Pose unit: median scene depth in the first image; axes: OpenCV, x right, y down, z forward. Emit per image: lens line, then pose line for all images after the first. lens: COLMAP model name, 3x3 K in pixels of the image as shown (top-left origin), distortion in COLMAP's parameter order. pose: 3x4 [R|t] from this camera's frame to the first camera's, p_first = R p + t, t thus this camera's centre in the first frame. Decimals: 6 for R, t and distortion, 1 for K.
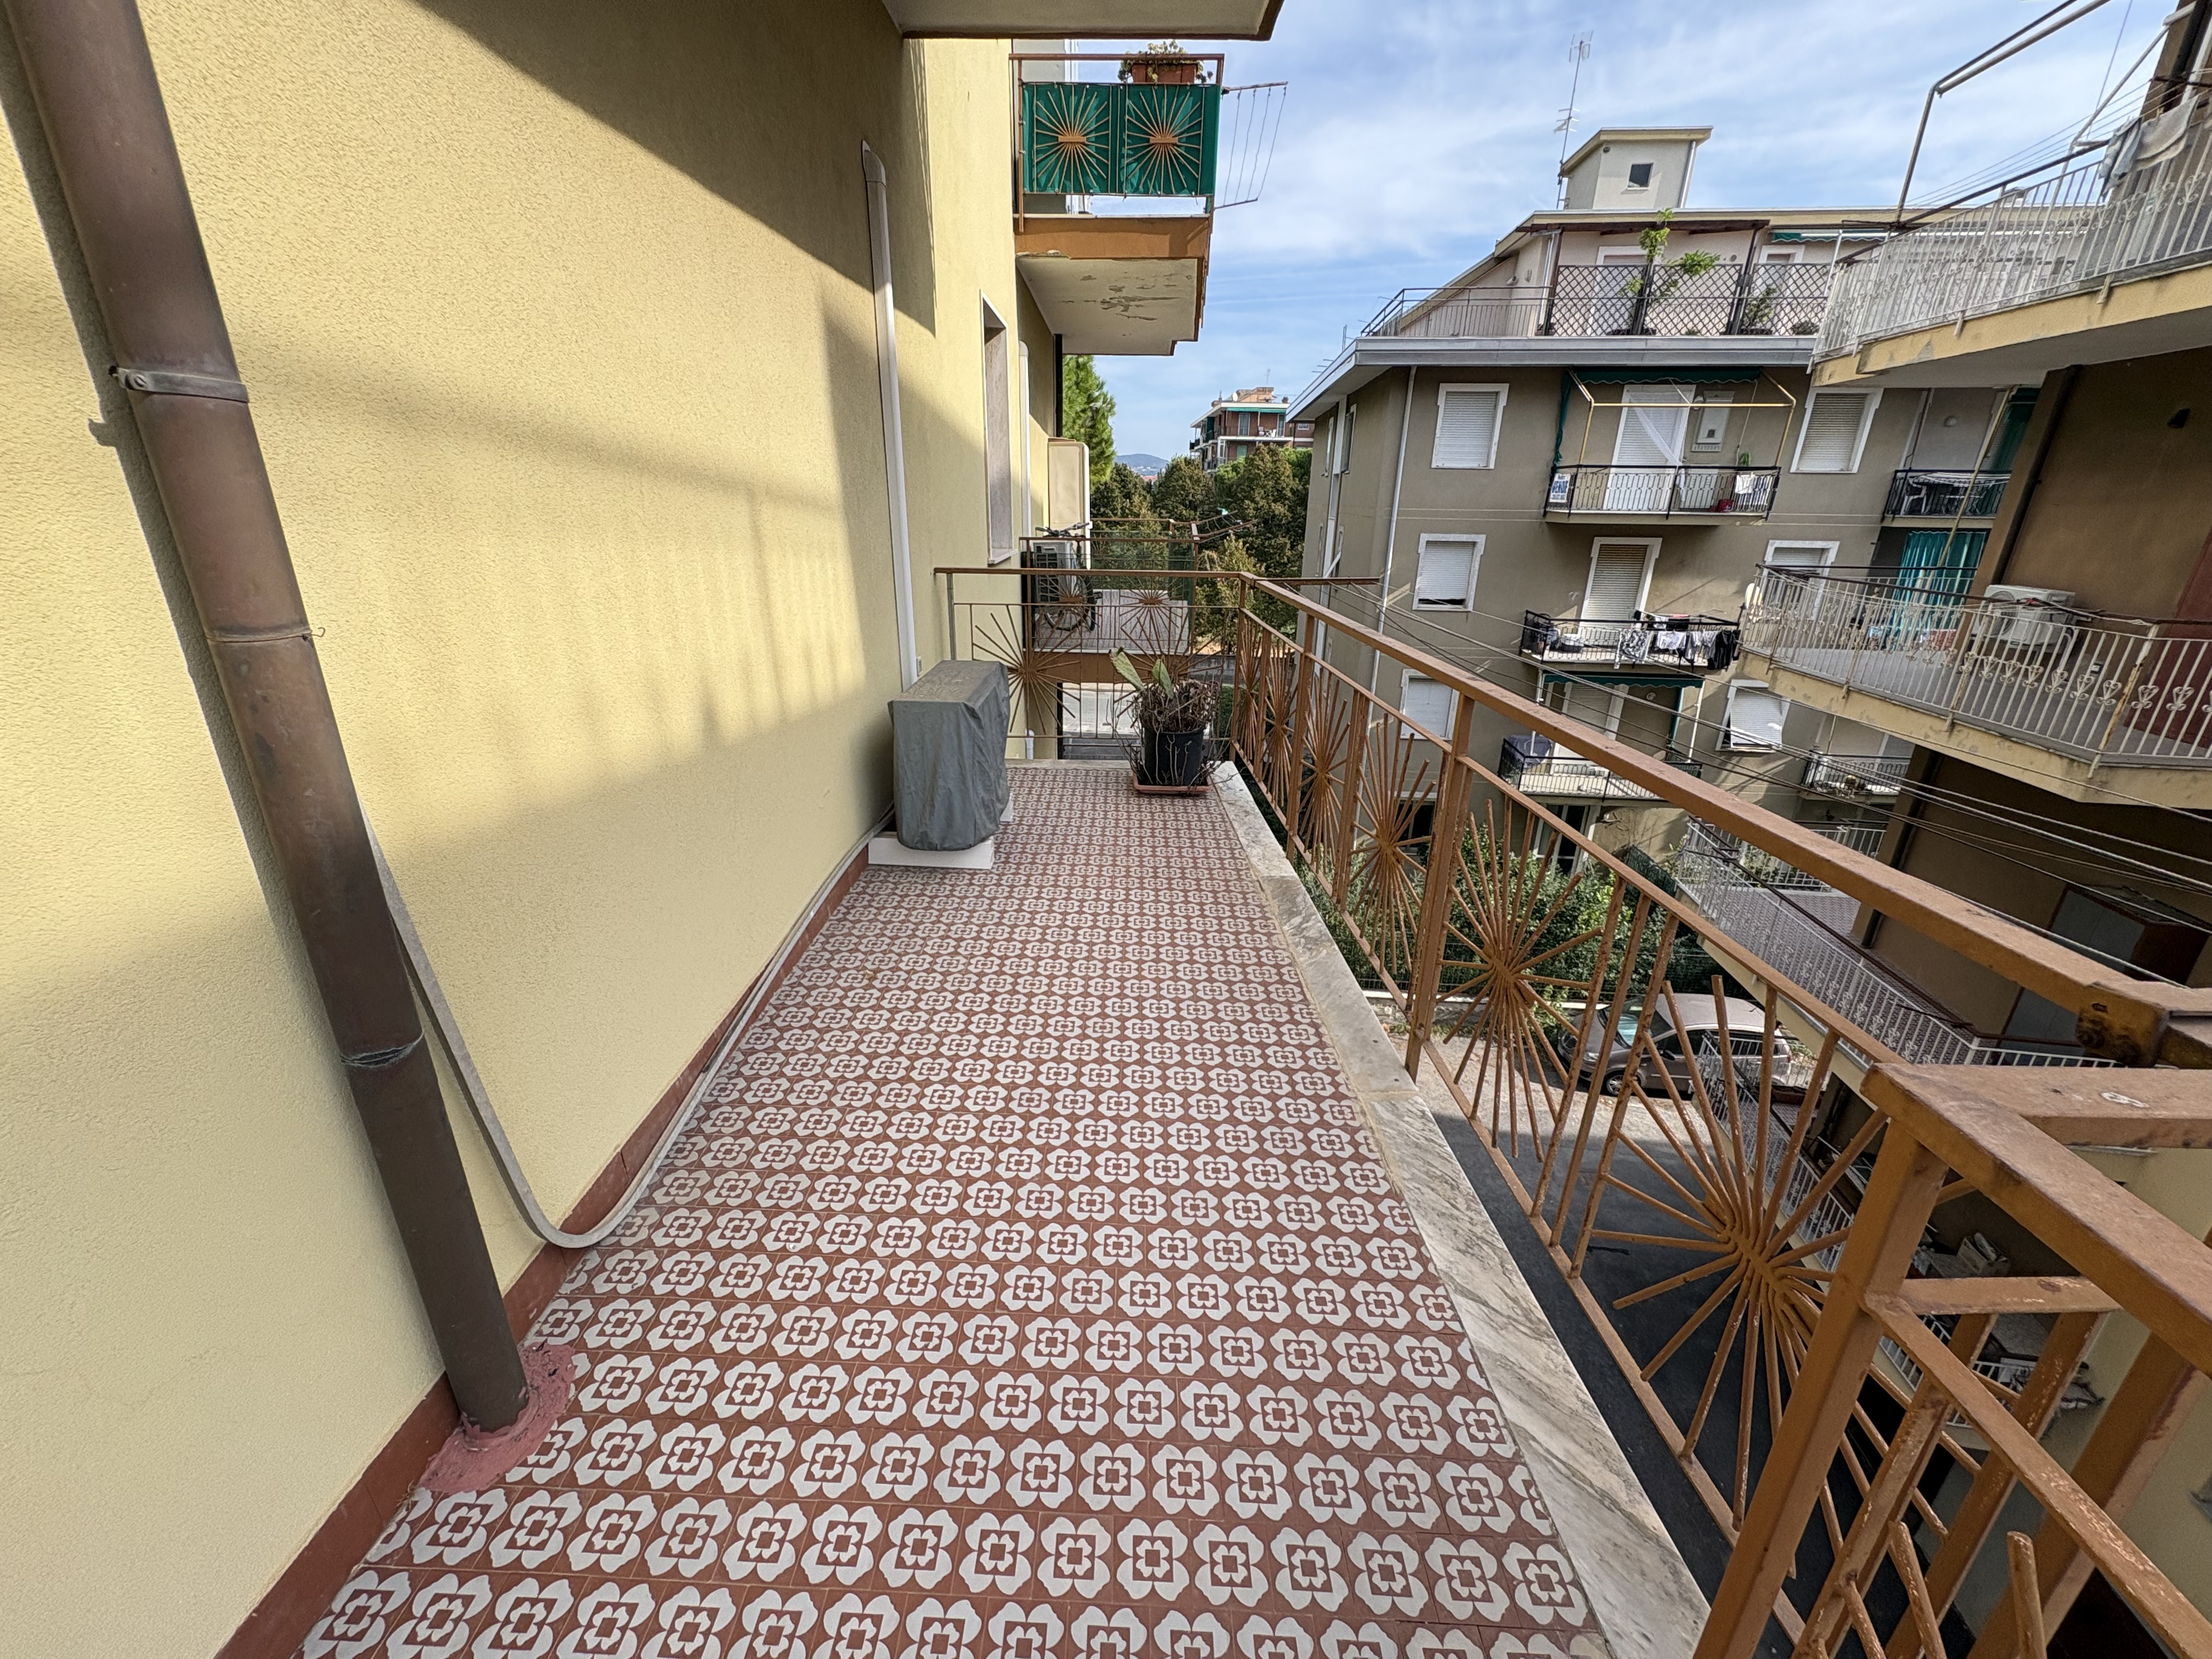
lens RADIAL K [[876.8, 0, 1106.0], [0, 876.8, 825.8], [0, 0, 1]] dist [-0.000592, 0.000173]
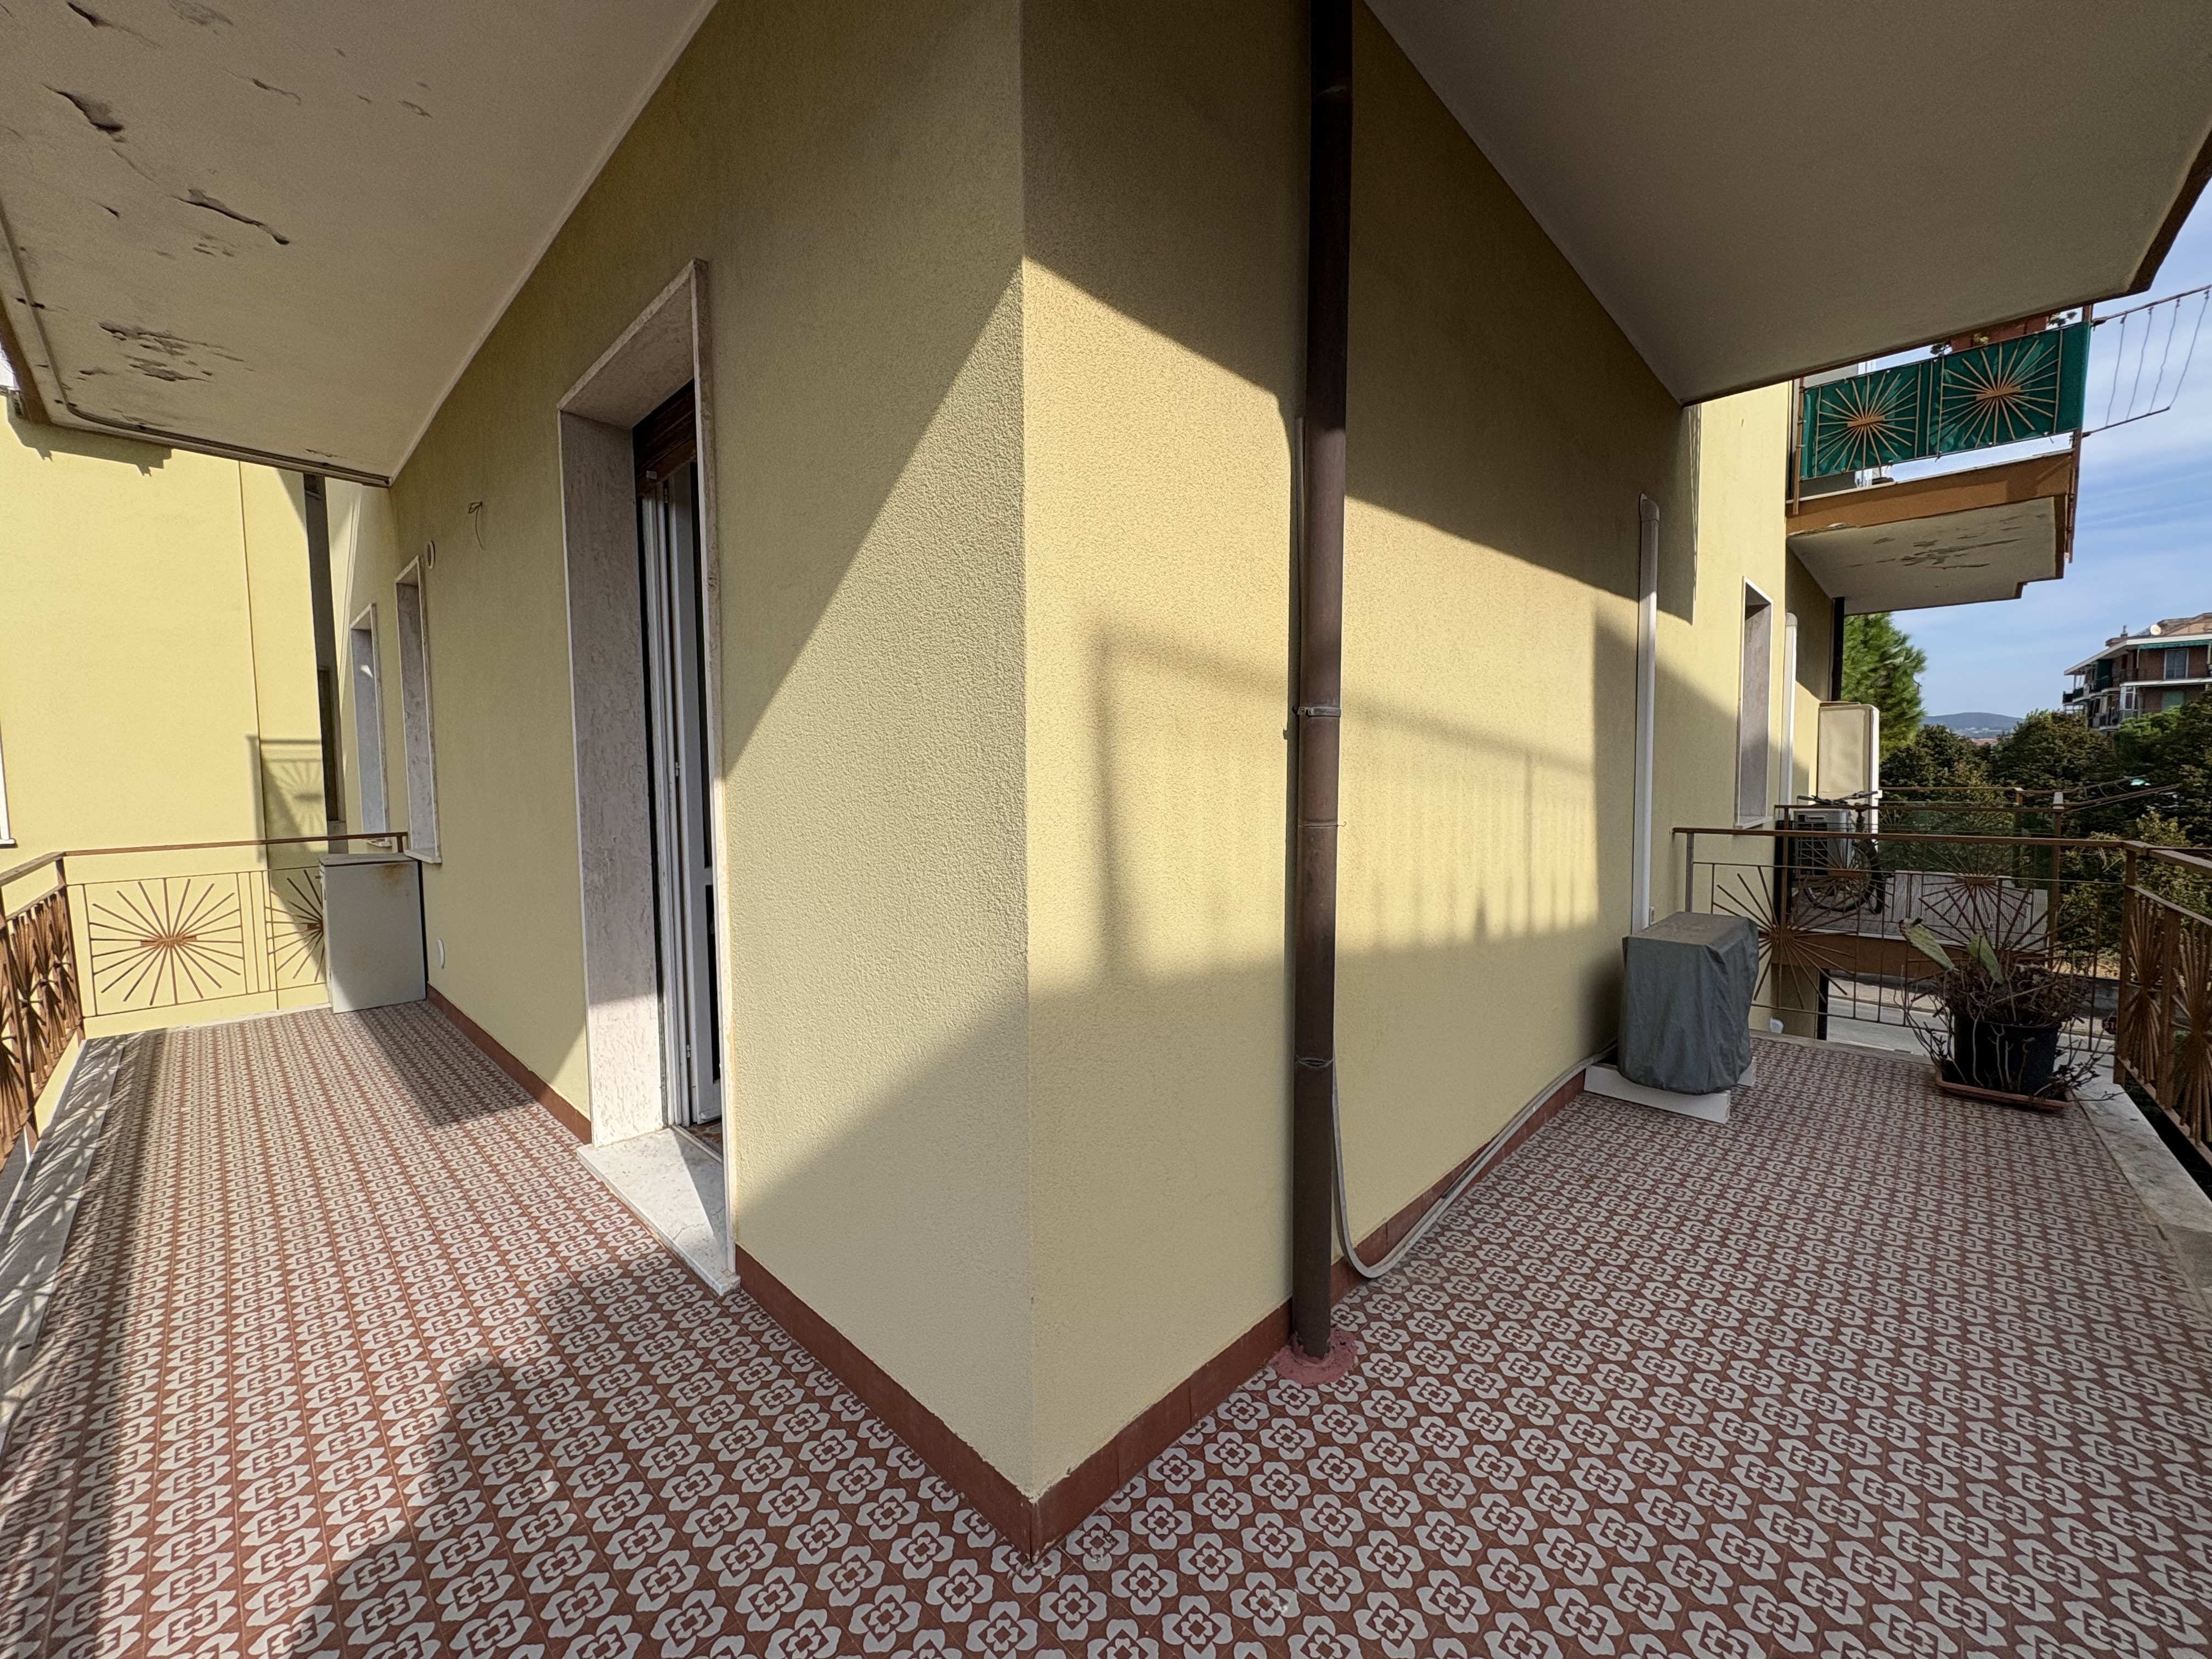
lens RADIAL K [[876.8, 0, 1106.0], [0, 876.8, 825.8], [0, 0, 1]] dist [-0.000592, 0.000173]
pose [[0.737771, 0.019002, -0.674783, 0.007017], [-0.218480, 0.952523, -0.212051, 0.067393], [0.638718, 0.303872, 0.706896, -0.154713]]
